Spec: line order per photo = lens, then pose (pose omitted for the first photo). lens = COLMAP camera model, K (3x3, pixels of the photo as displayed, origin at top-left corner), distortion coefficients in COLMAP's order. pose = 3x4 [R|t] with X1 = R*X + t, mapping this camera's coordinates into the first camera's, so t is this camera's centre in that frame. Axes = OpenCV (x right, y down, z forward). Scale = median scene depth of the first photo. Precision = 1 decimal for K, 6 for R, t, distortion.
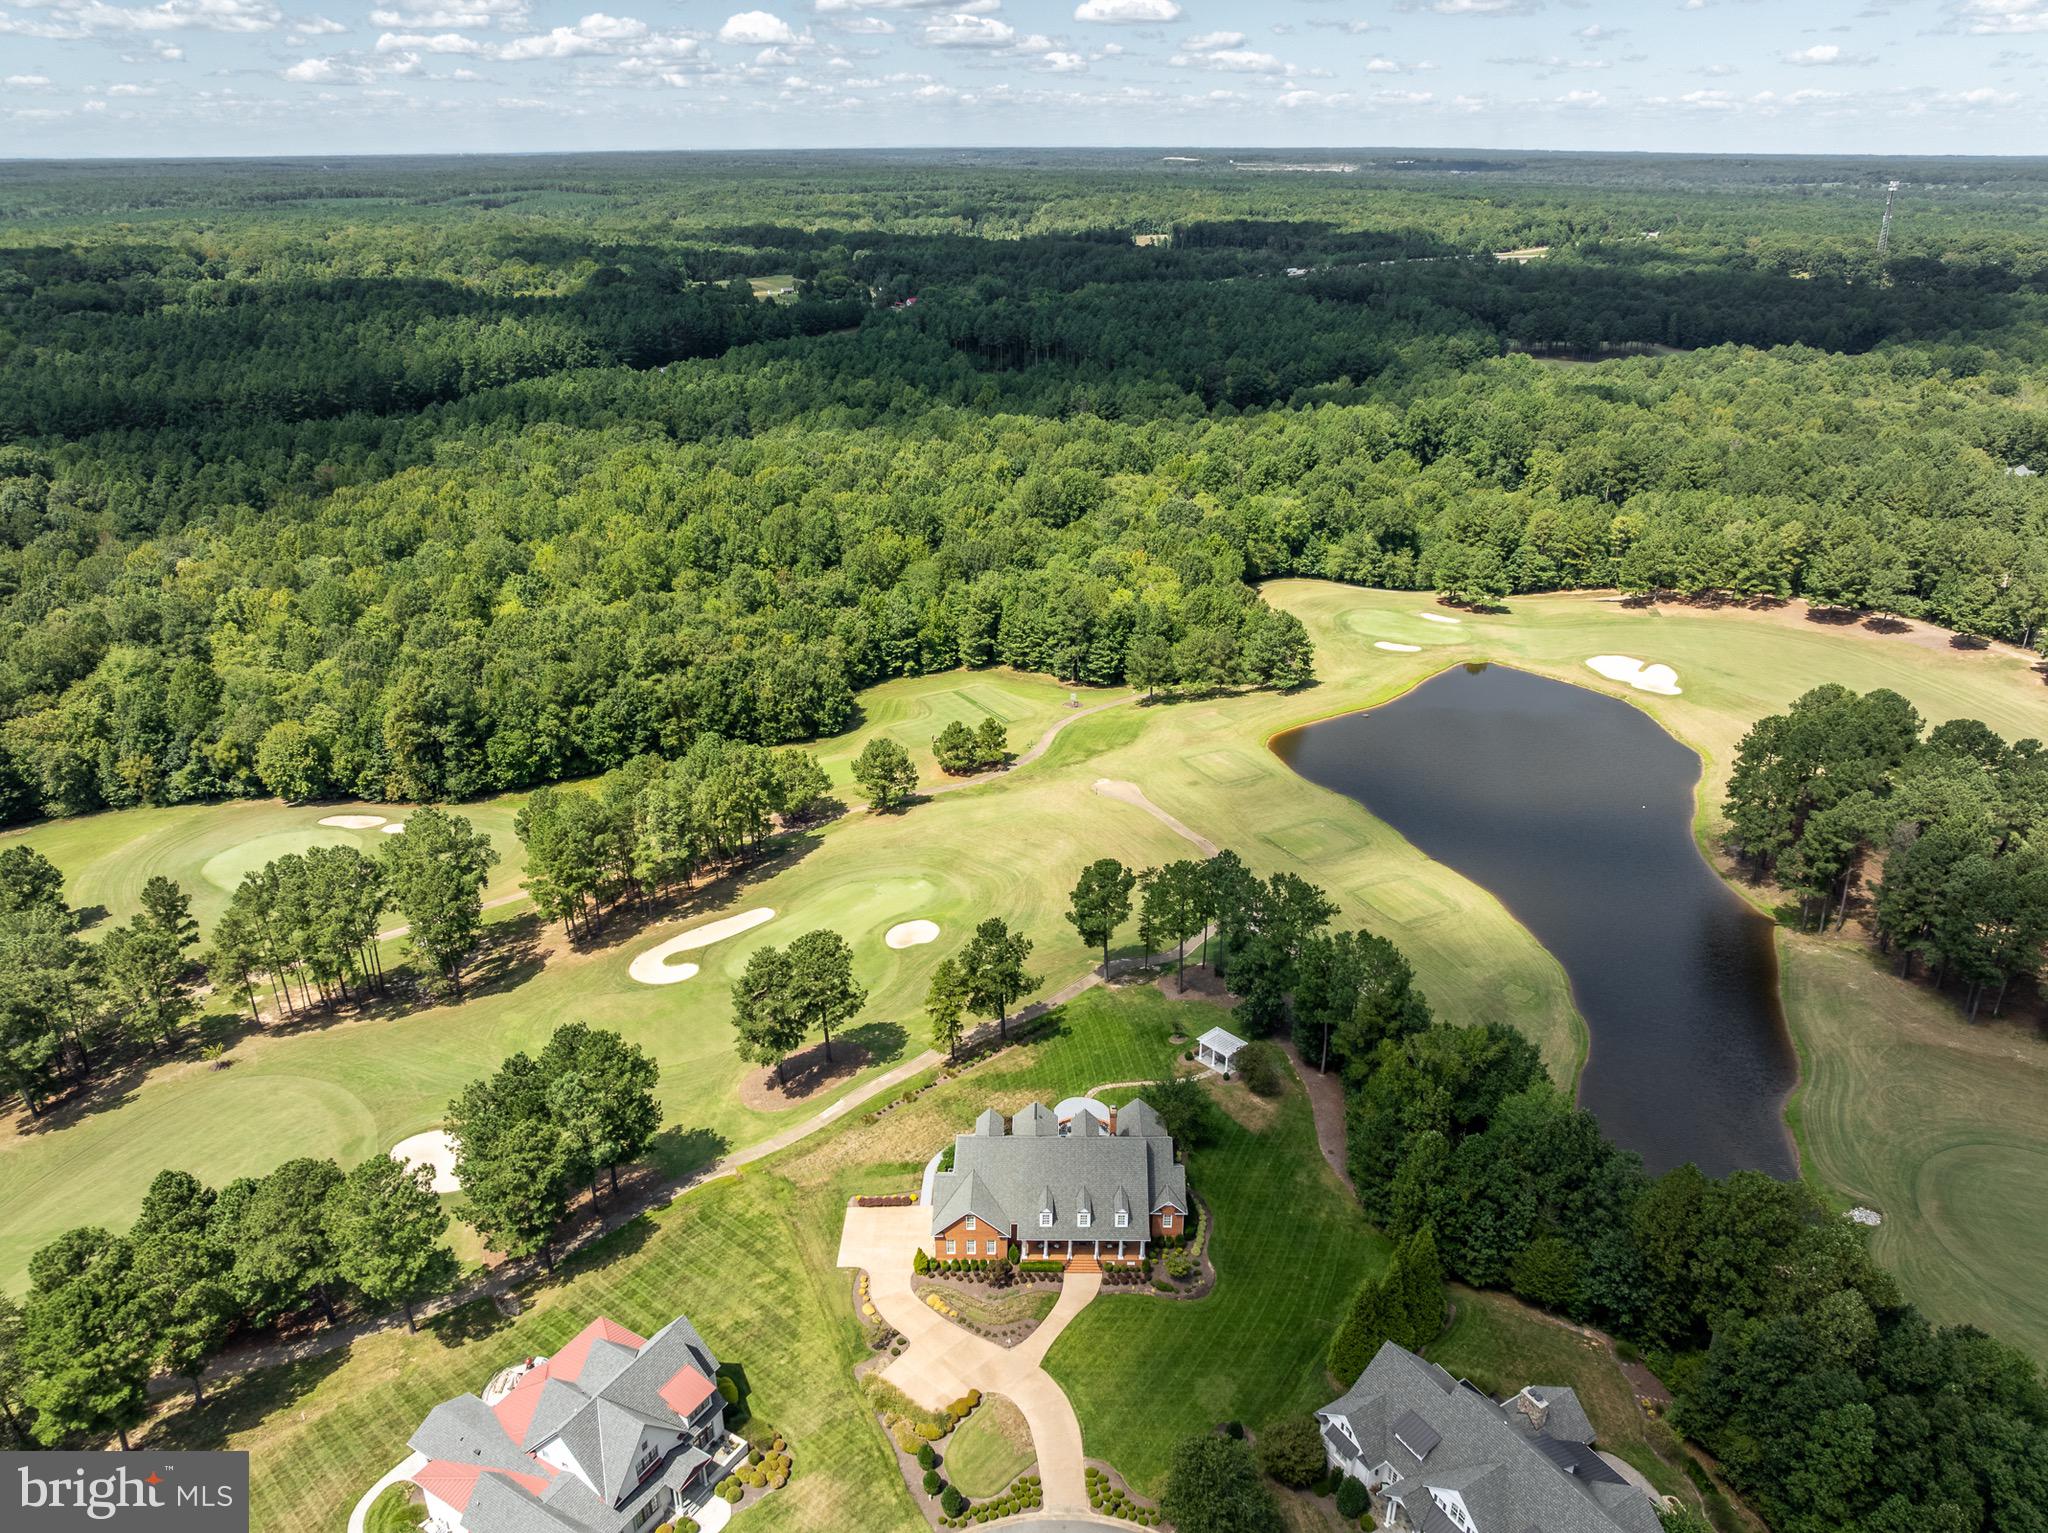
lens RADIAL K [[1439.7, 0, 1033.9], [0, 1439.7, 755.3], [0, 0, 1]] dist [-0.048365, 0.009365]
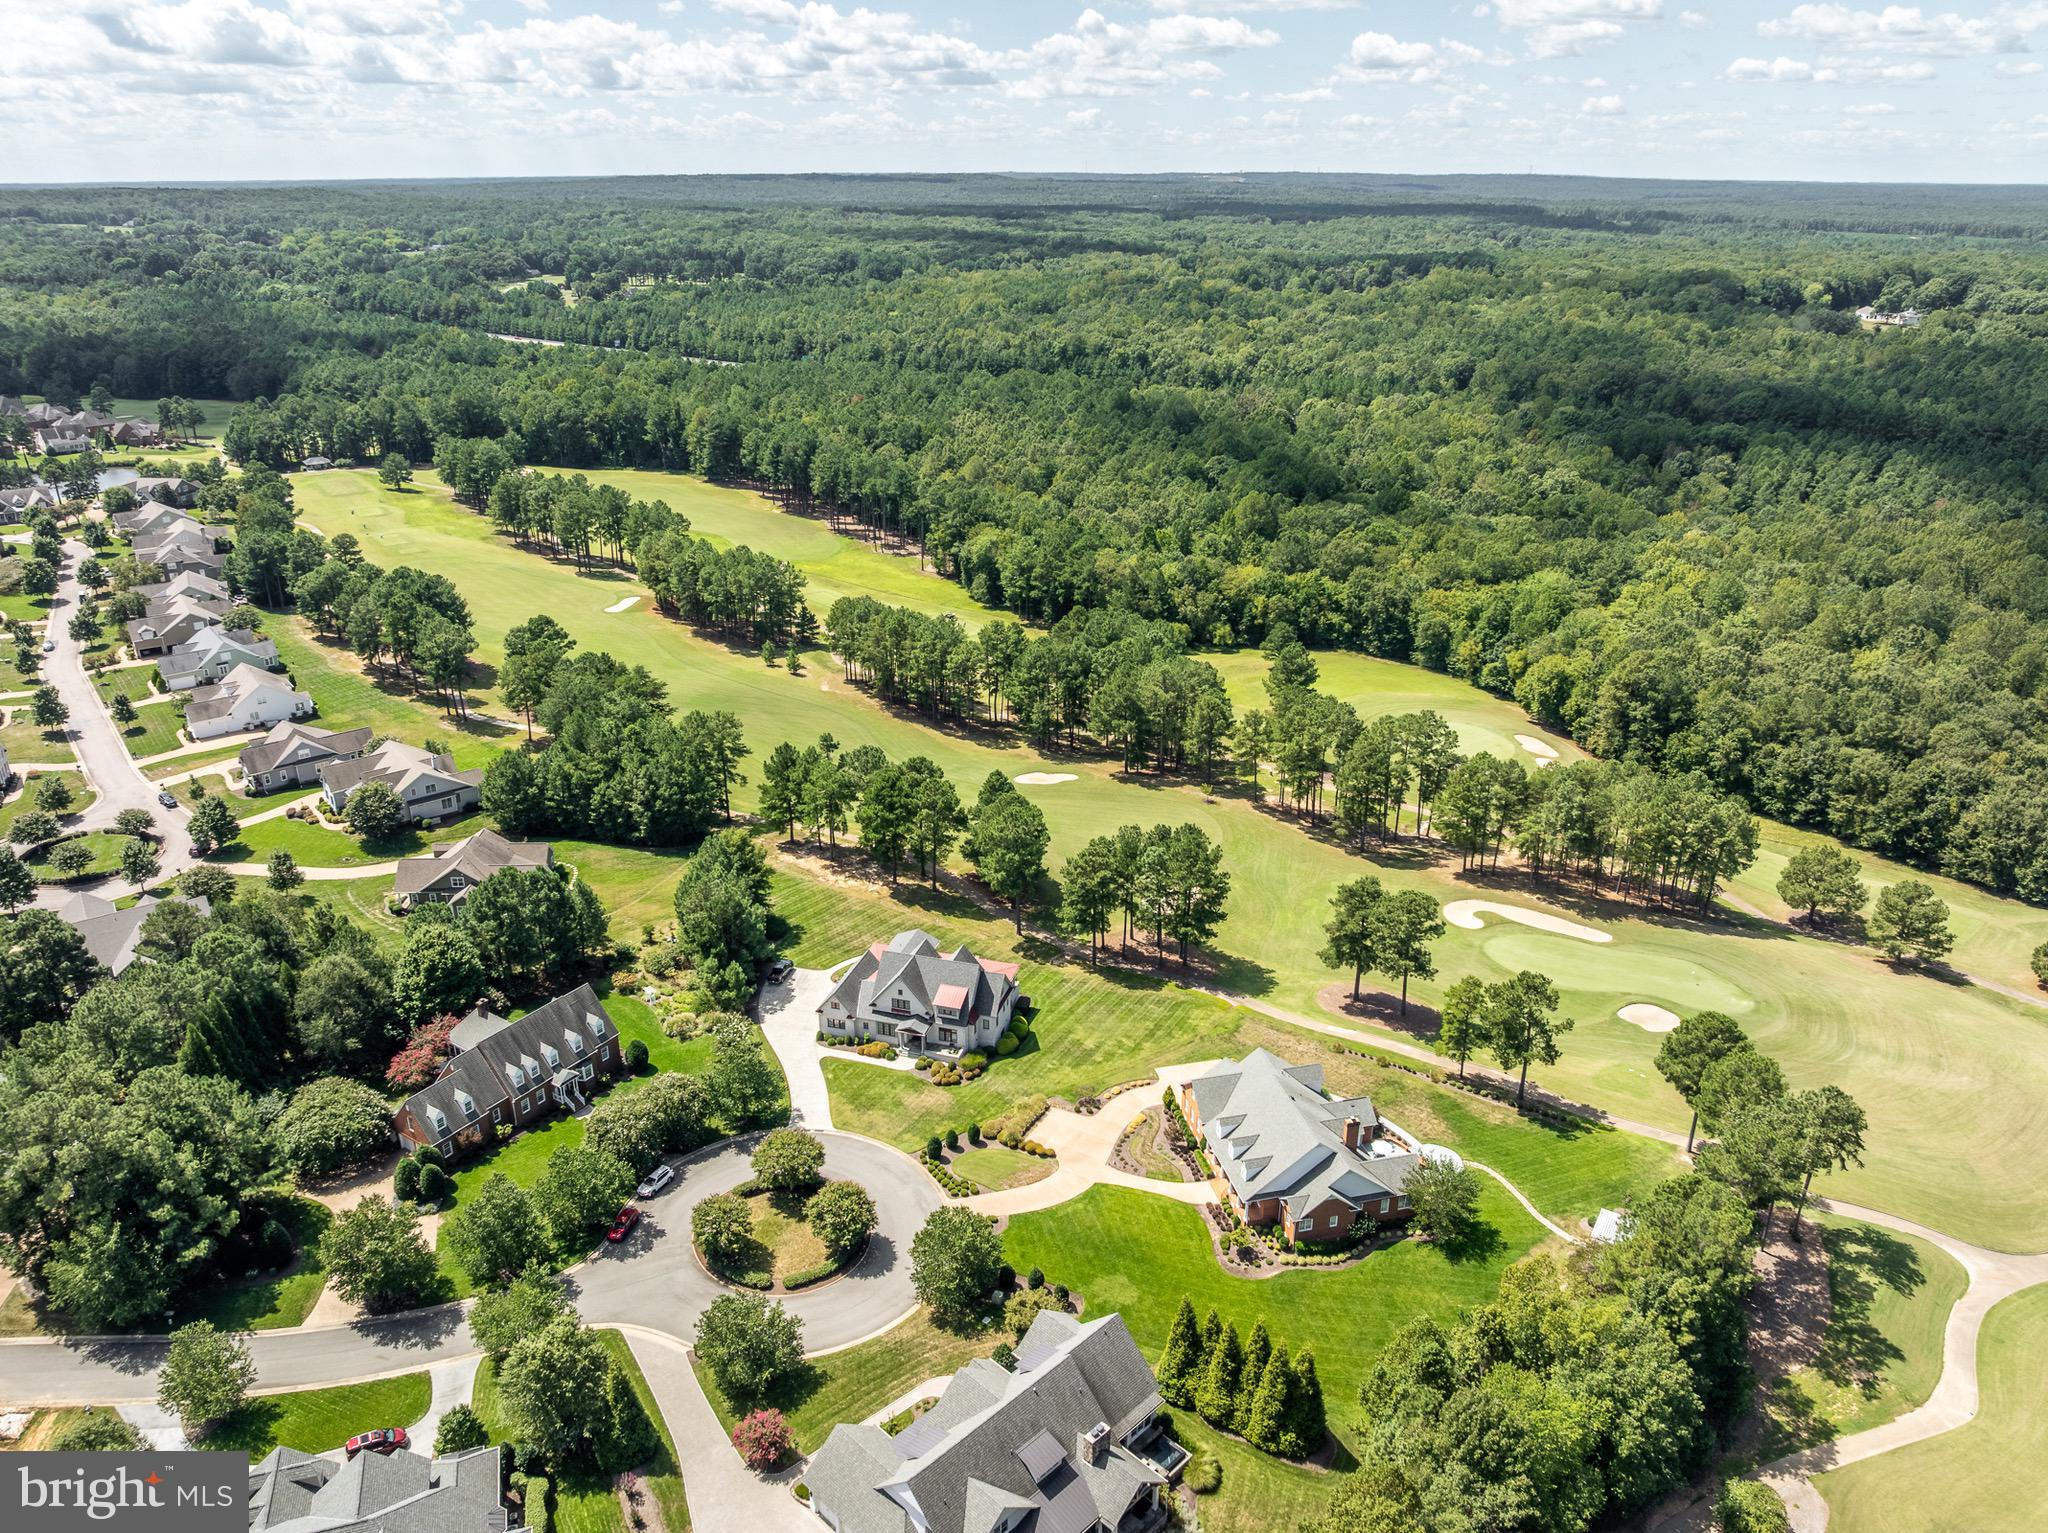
lens RADIAL K [[1439.7, 0, 1026.2], [0, 1439.7, 763.7], [0, 0, 1]] dist [-0.048365, 0.009365]
pose [[0.236392, 0.369858, -0.898512, 0.552897], [-0.376373, 0.887384, 0.266257, -0.109600], [0.895803, 0.275234, 0.348975, 0.246535]]
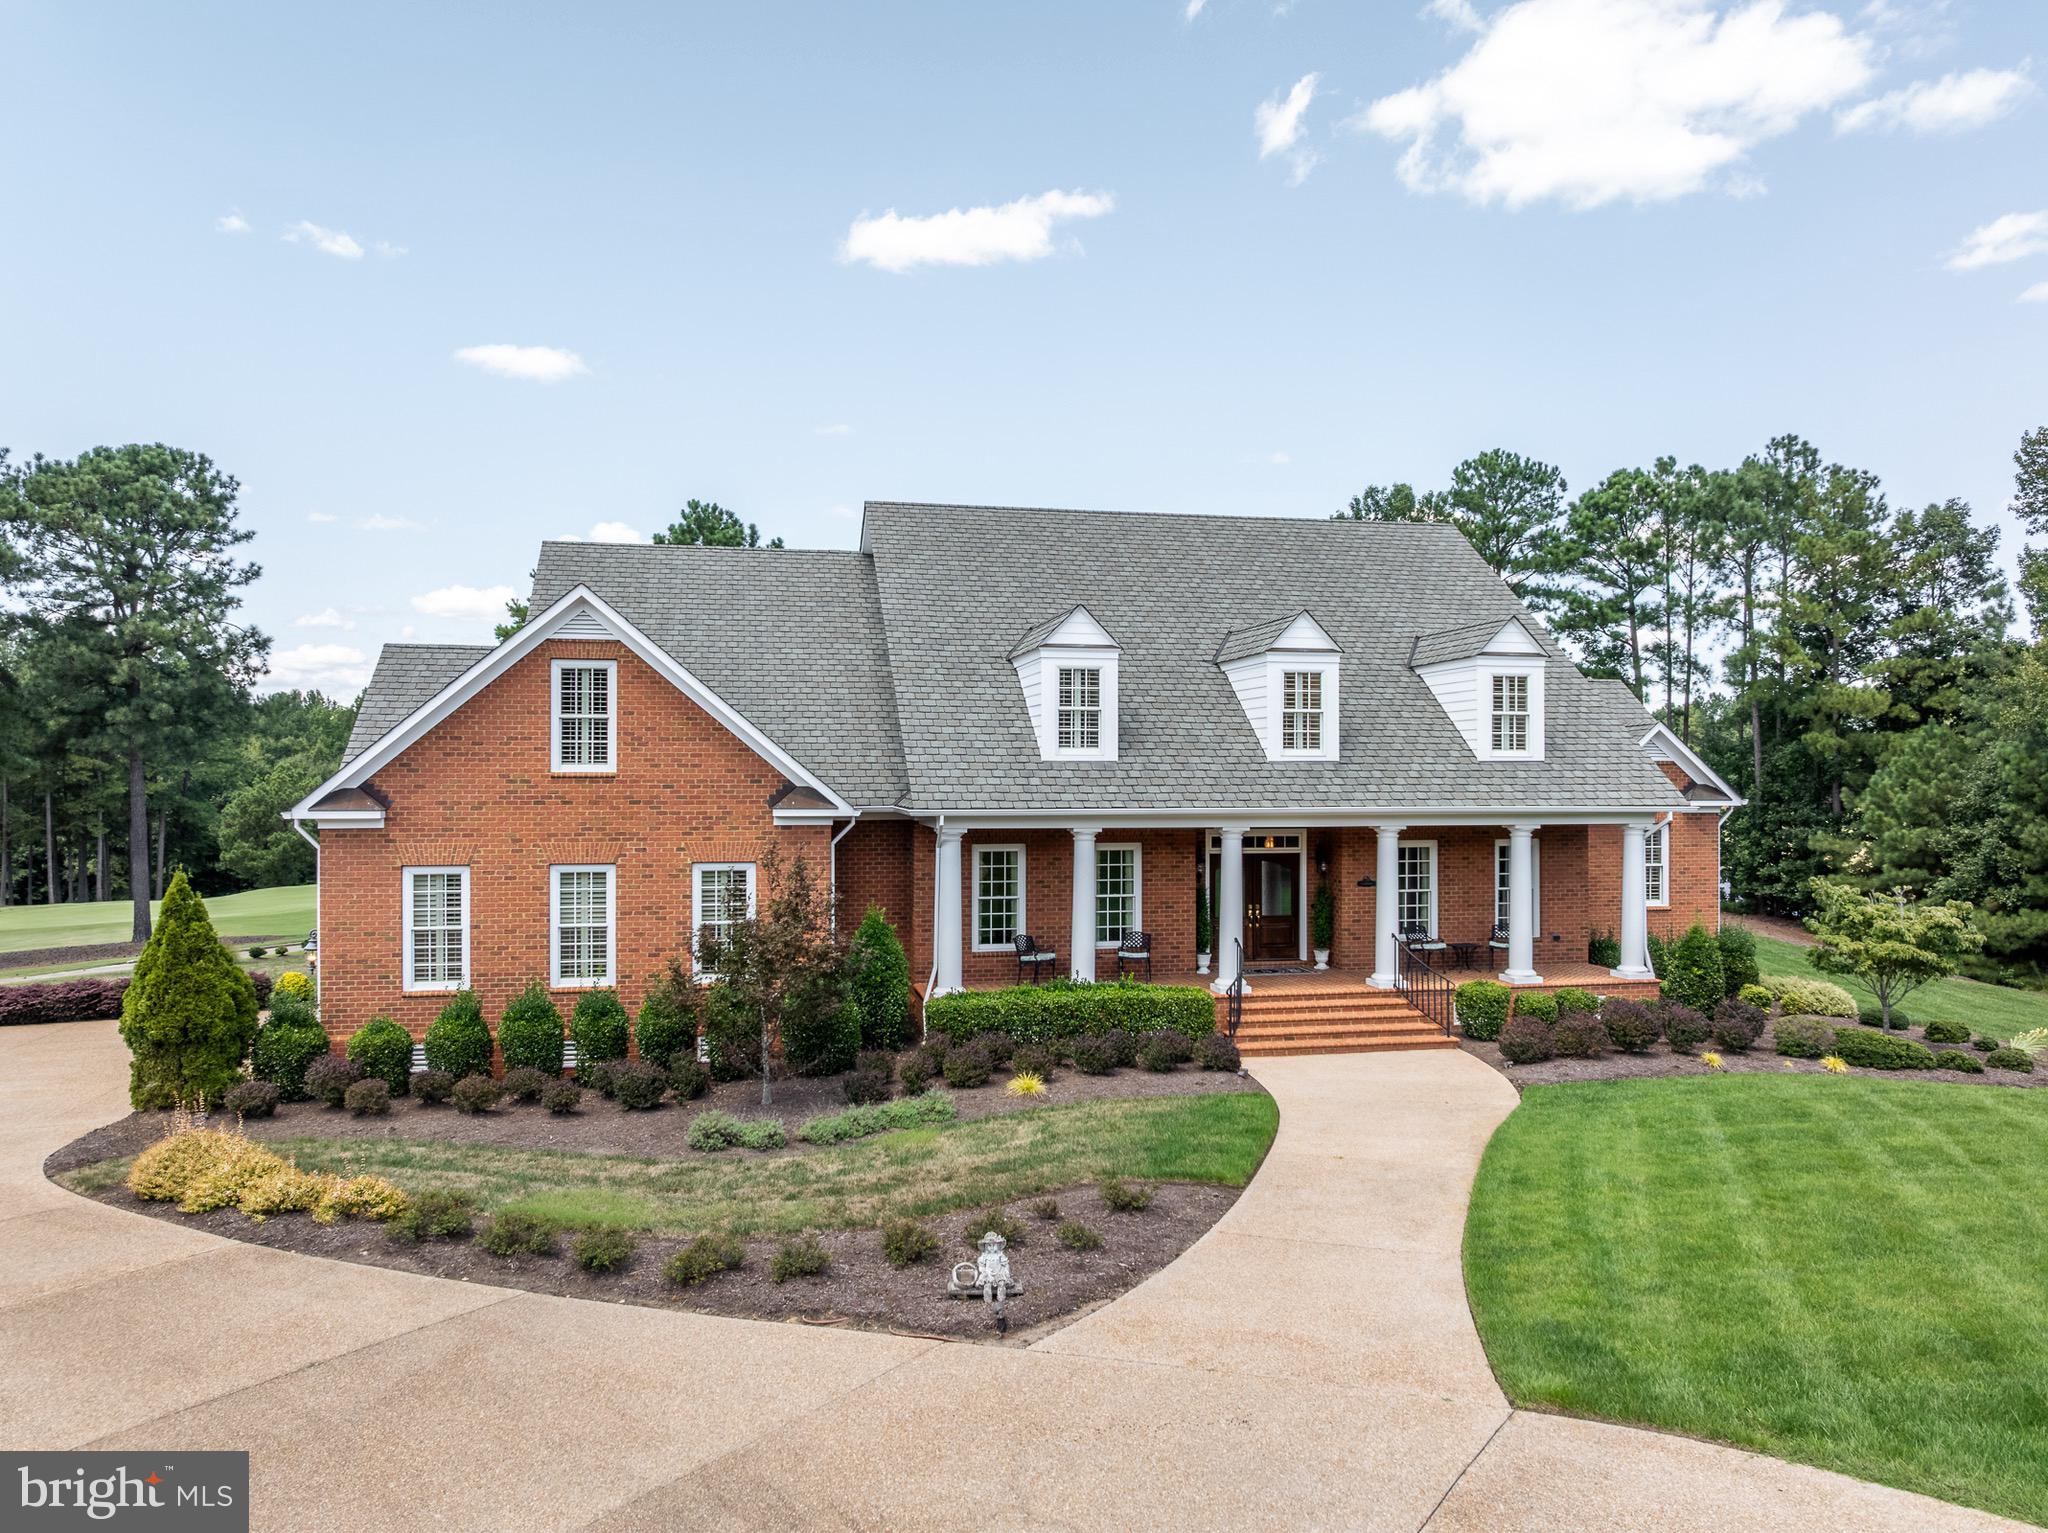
lens RADIAL K [[1439.7, 0, 1023.8], [0, 1439.7, 752.7], [0, 0, 1]] dist [-0.048365, 0.009365]
pose [[0.977504, 0.003617, 0.210887, -0.019539], [0.083053, 0.912473, -0.400618, 0.247086], [-0.193878, 0.409120, 0.891646, 0.542460]]
